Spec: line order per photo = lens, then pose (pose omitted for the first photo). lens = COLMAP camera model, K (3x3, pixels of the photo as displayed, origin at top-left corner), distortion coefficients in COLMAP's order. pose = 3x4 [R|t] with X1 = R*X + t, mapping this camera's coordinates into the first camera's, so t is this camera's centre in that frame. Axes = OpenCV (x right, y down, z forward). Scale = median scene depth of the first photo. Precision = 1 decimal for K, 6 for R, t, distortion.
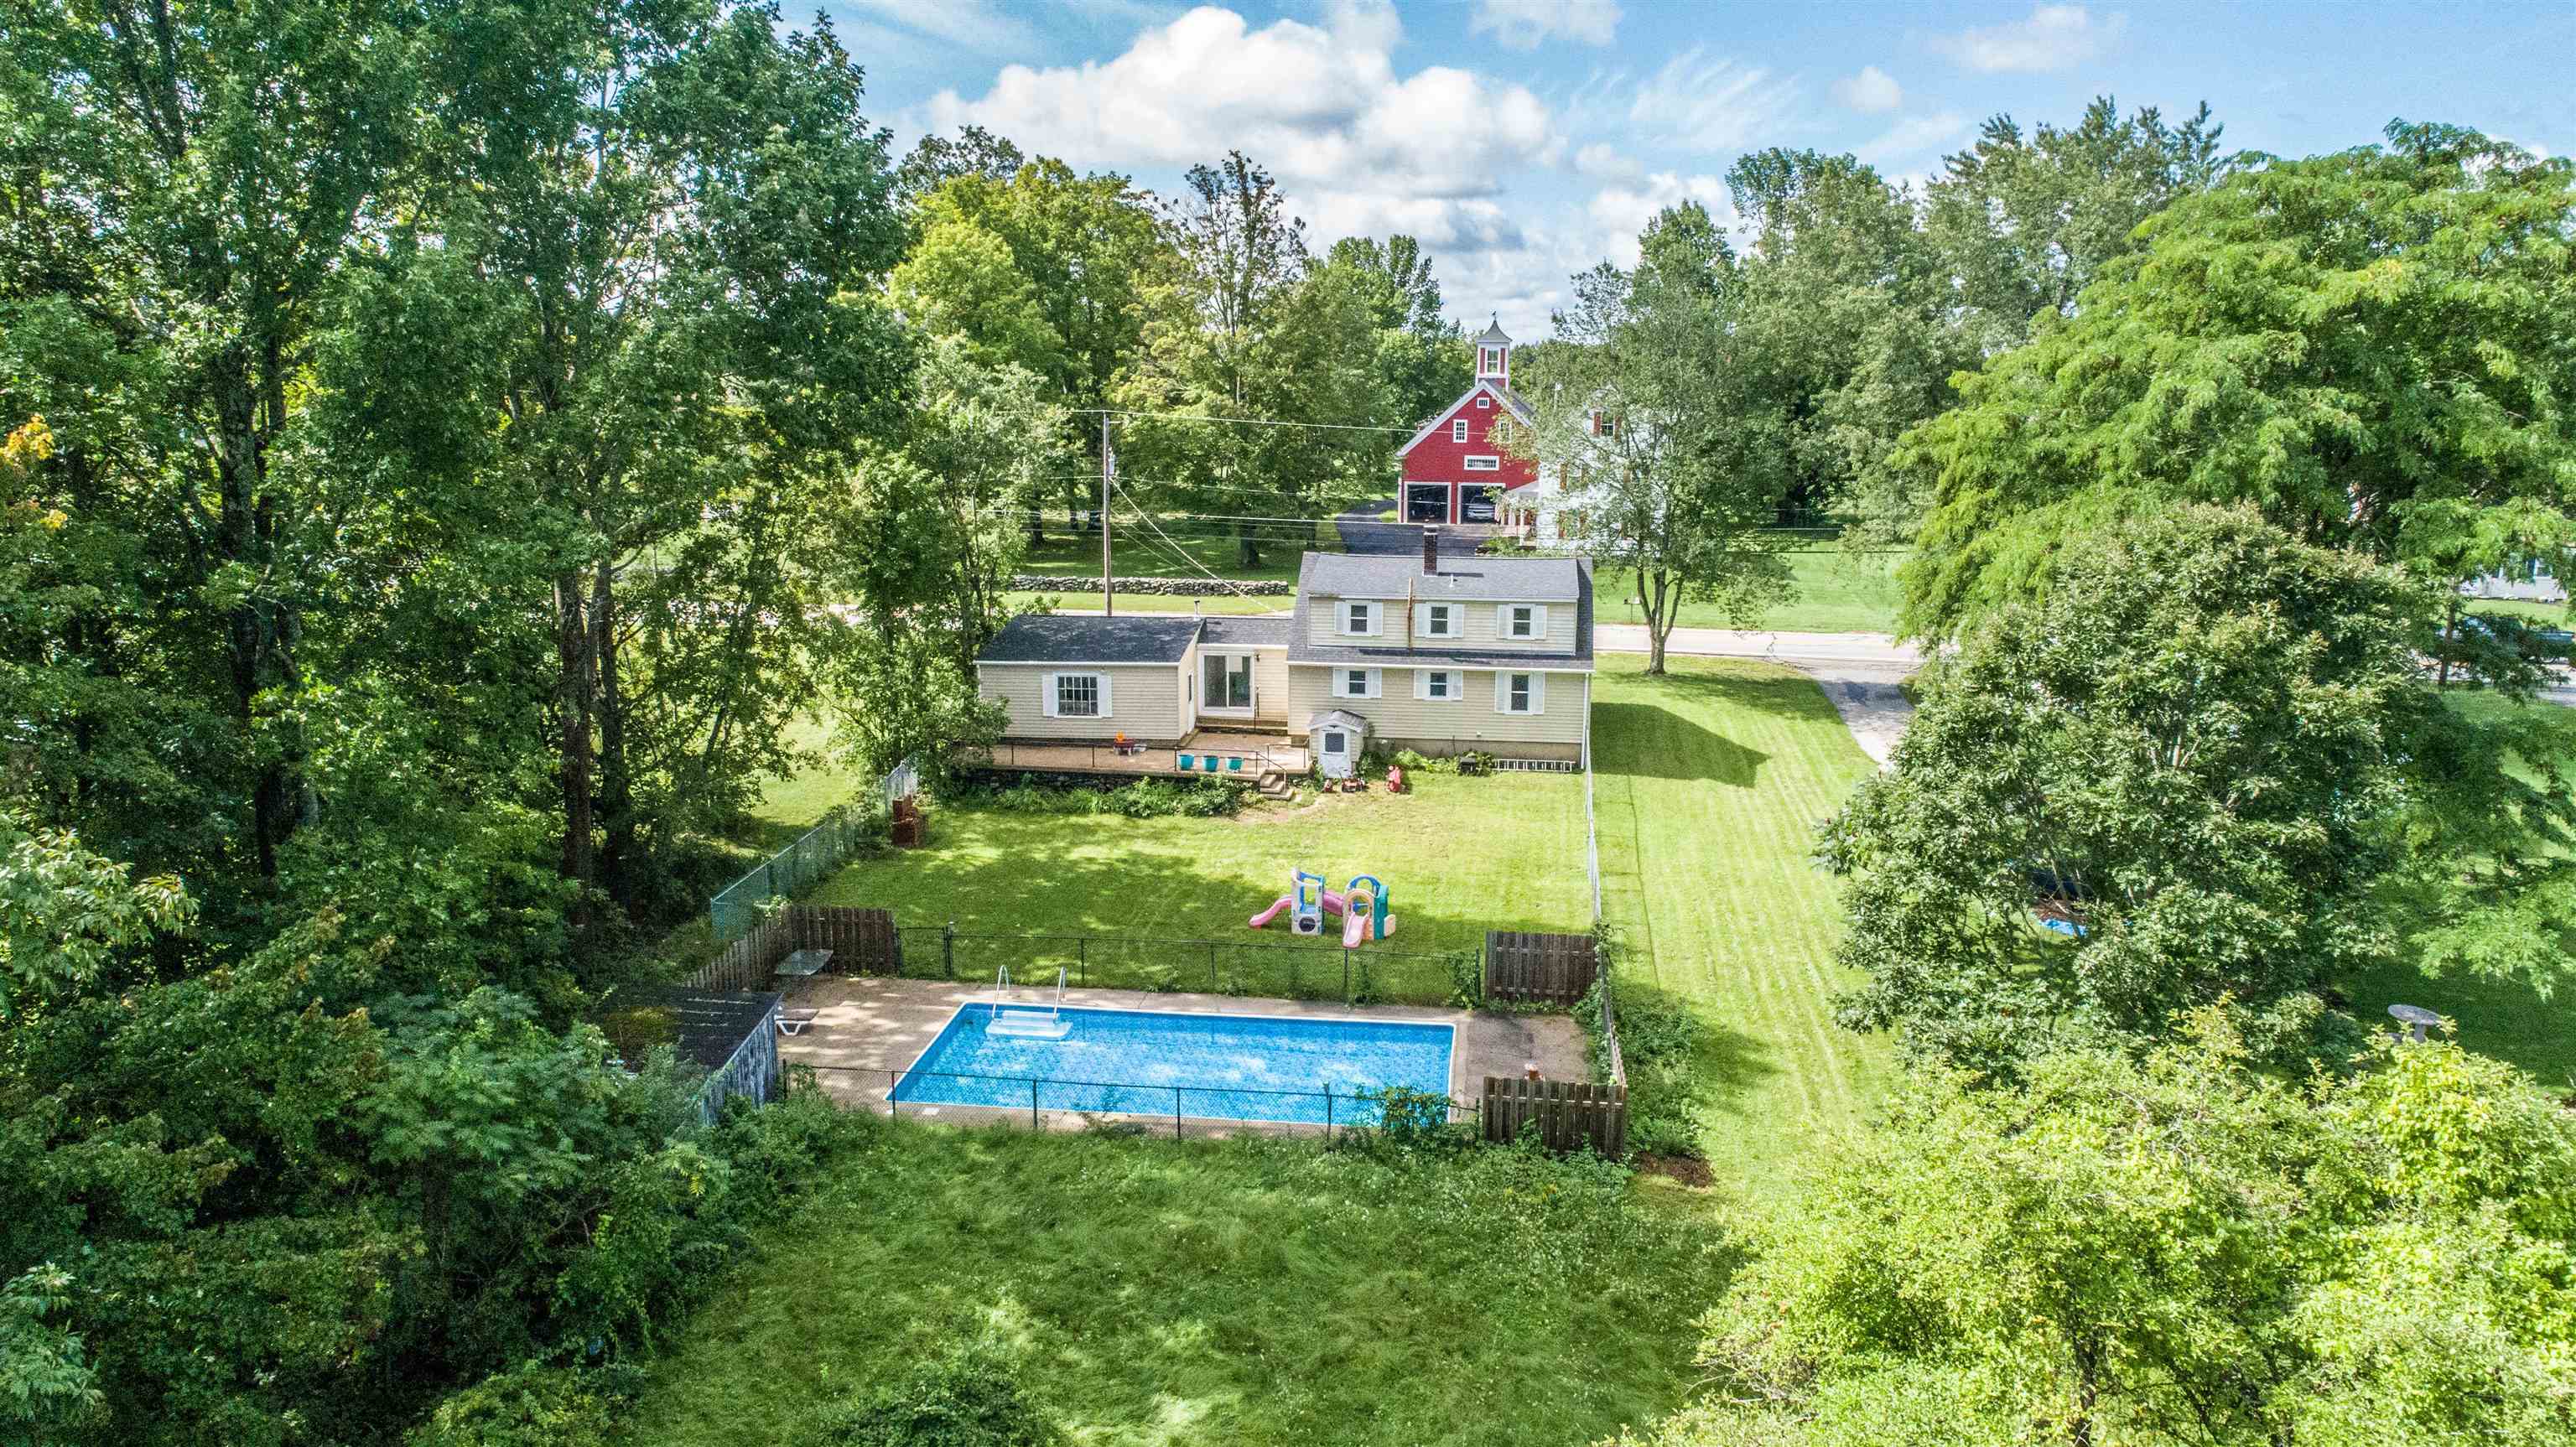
lens RADIAL K [[1733.2, 0, 1288.0], [0, 1733.2, 723.5], [0, 0, 1]] dist [-0.002479, 0.001972]
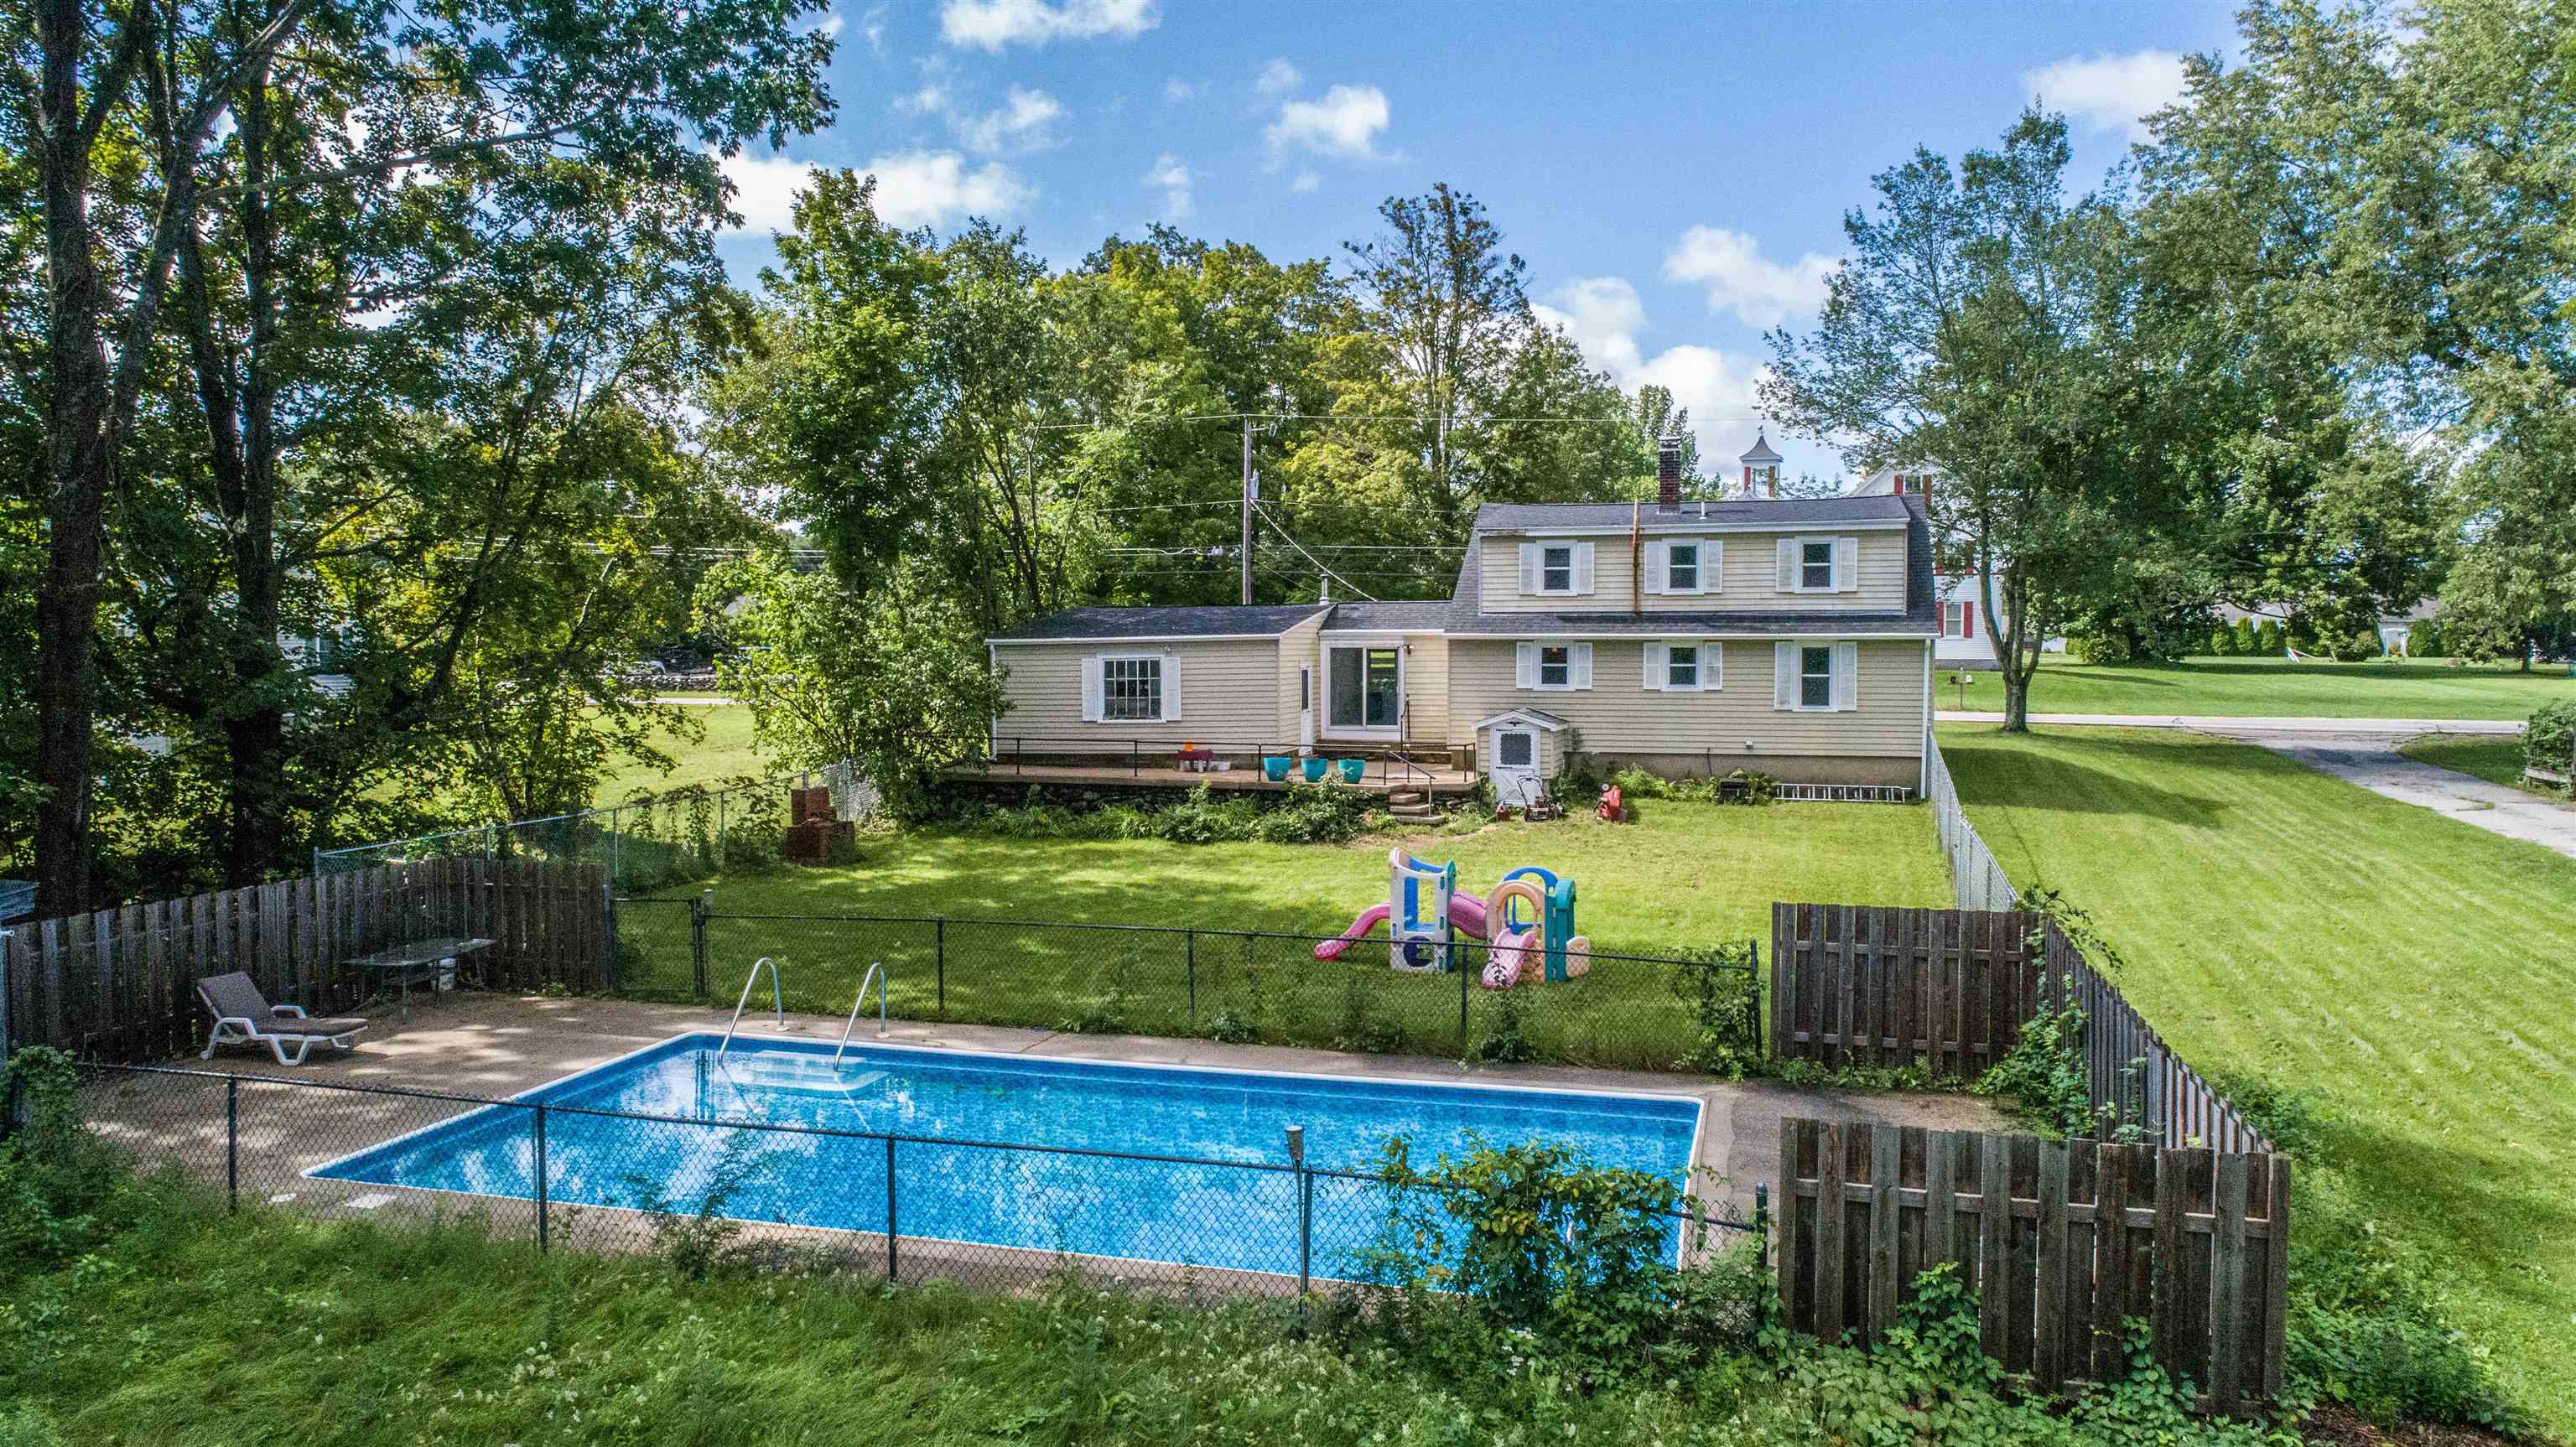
lens RADIAL K [[1733.2, 0, 1288.0], [0, 1733.2, 723.5], [0, 0, 1]] dist [-0.002479, 0.001972]
pose [[0.988827, 0.003731, -0.149022, 0.038763], [-0.026731, 0.987920, -0.152639, 0.099853], [0.146653, 0.154917, 0.976982, 0.364080]]
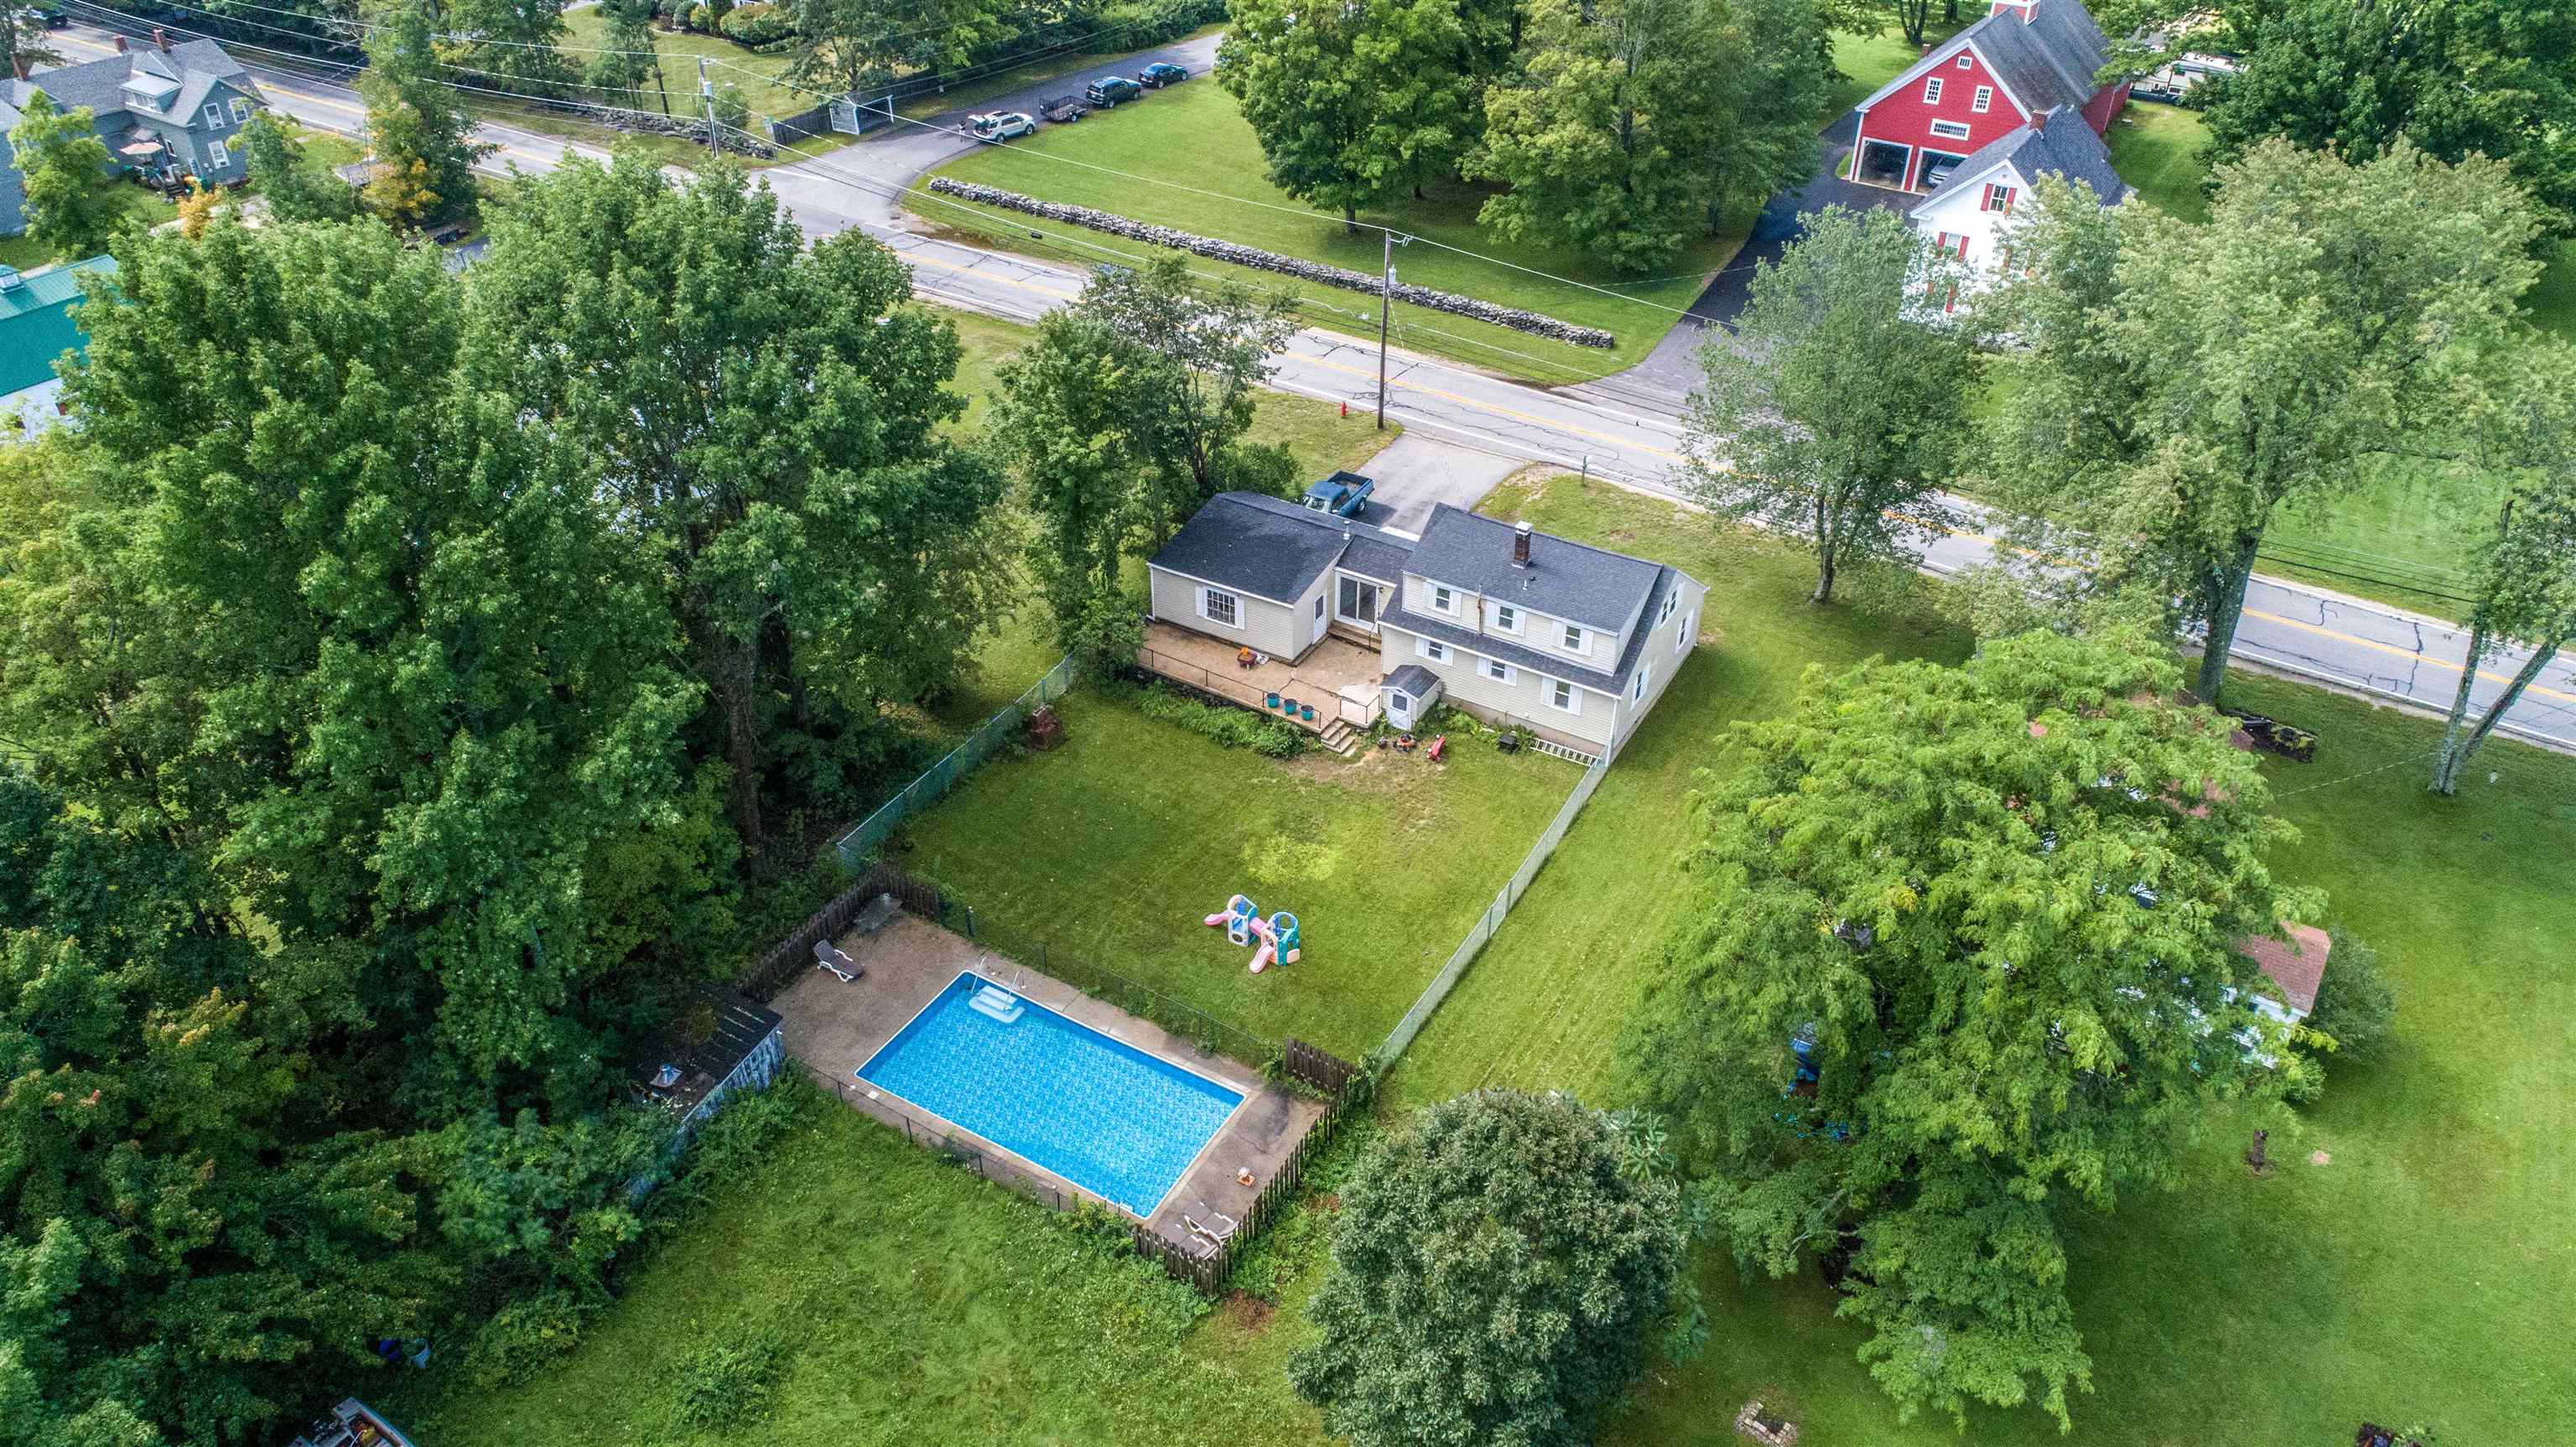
lens RADIAL K [[1733.2, 0, 1288.0], [0, 1733.2, 723.5], [0, 0, 1]] dist [-0.002479, 0.001972]
pose [[0.920427, 0.228388, -0.317259, 0.336409], [-0.087438, 0.911300, 0.402353, -0.447070], [0.381010, -0.342596, 0.858755, -0.062140]]
